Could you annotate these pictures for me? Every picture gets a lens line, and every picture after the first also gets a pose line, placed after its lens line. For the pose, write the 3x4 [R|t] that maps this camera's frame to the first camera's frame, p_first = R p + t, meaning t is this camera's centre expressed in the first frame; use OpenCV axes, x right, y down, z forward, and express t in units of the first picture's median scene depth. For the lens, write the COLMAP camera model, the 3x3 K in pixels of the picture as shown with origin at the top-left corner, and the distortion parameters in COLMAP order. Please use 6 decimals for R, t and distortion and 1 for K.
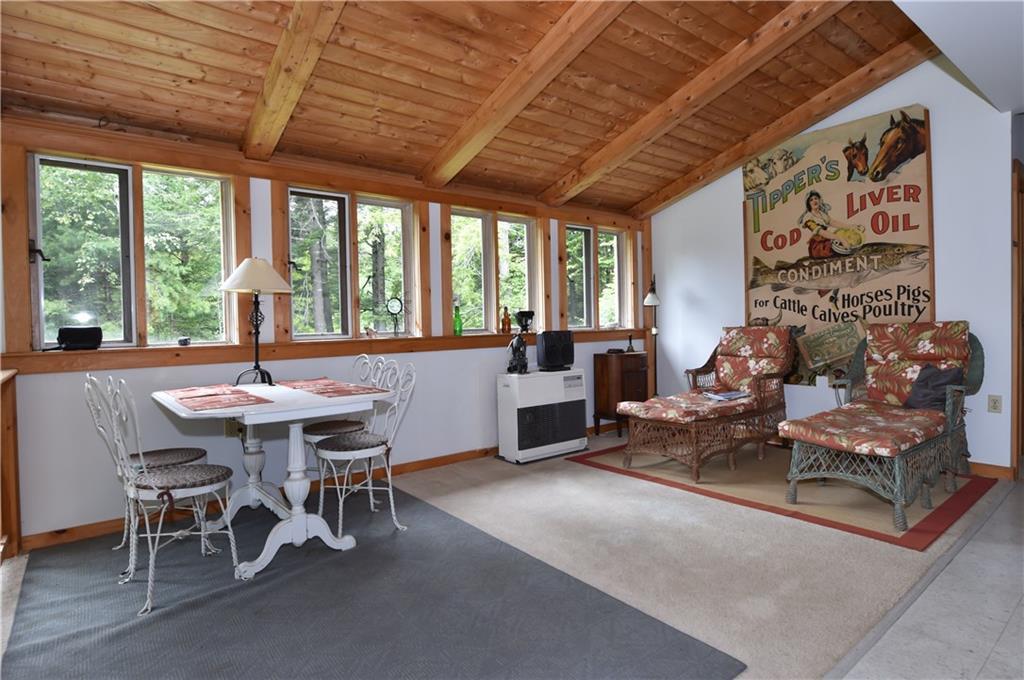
lens RADIAL K [[546.5, 0, 519.8], [0, 546.5, 333.1], [0, 0, 1]] dist [-0.003310, -0.000171]
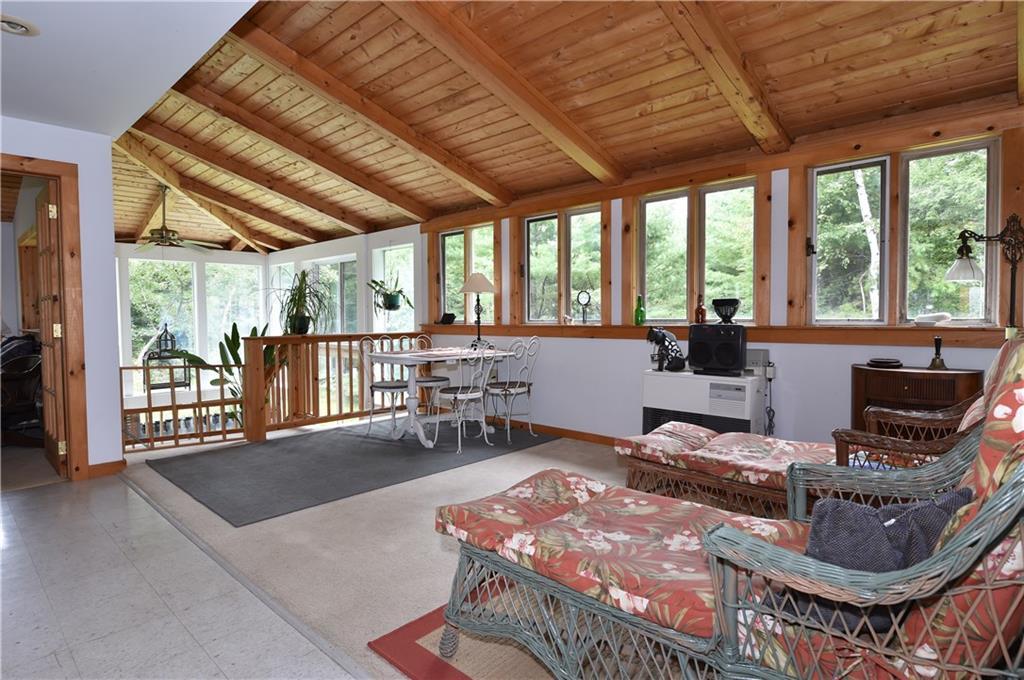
lens RADIAL K [[546.5, 0, 518.8], [0, 546.5, 340.4], [0, 0, 1]] dist [-0.003310, -0.000171]
pose [[0.135976, 0.066496, -0.988478, 0.796876], [-0.011603, 0.997783, 0.065526, -0.028932], [0.990644, 0.002559, 0.136446, 0.603113]]
